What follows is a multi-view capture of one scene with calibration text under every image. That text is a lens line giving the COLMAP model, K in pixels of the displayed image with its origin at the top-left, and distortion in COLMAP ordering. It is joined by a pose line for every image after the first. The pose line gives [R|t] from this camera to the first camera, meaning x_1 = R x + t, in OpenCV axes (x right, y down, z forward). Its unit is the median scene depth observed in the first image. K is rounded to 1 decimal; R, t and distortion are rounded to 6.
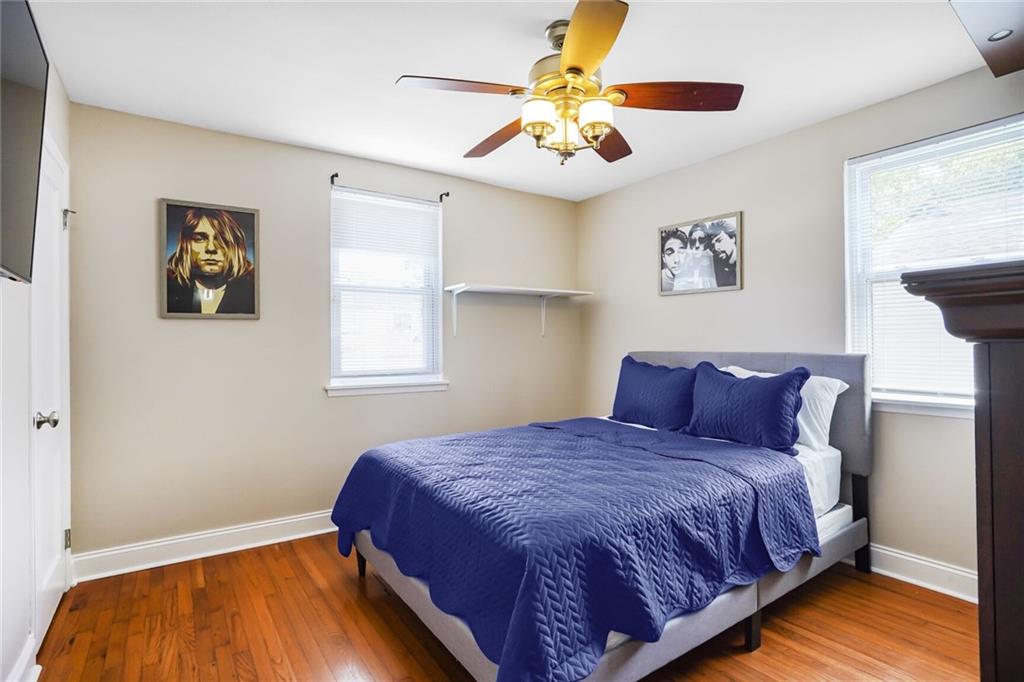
lens RADIAL K [[492.6, 0, 511.6], [0, 492.6, 340.2], [0, 0, 1]] dist [-0.041528, 0.006268]
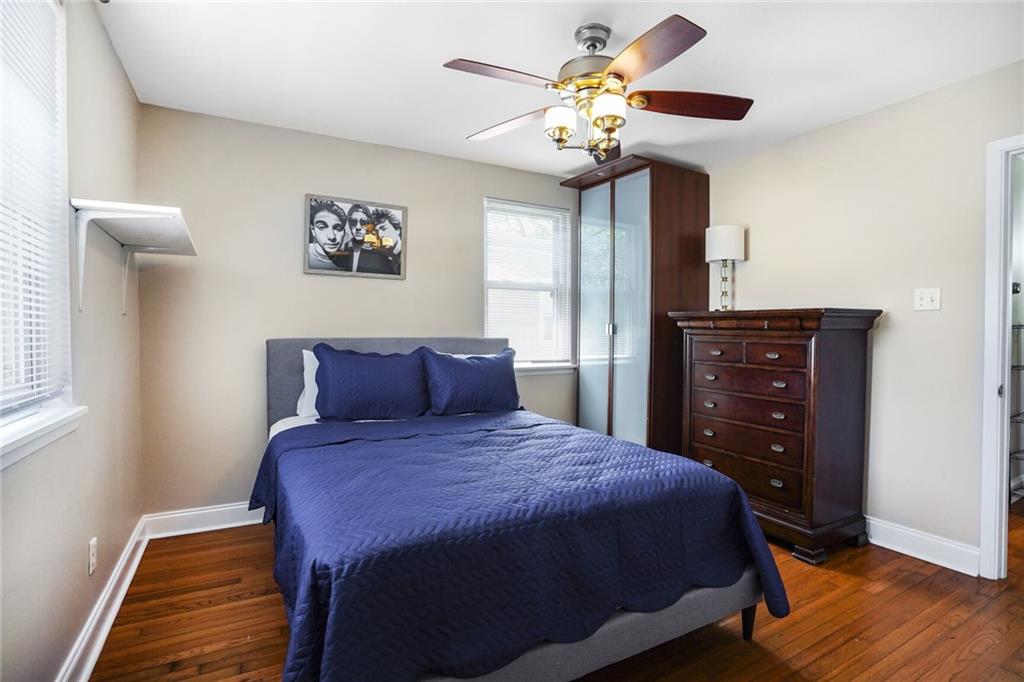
lens RADIAL K [[492.6, 0, 512.0], [0, 492.6, 340.8], [0, 0, 1]] dist [-0.041528, 0.006268]
pose [[0.153717, -0.012666, 0.988034, -0.527497], [-0.014434, 0.999782, 0.015062, 0.010741], [-0.988010, -0.016577, 0.153500, 0.550308]]
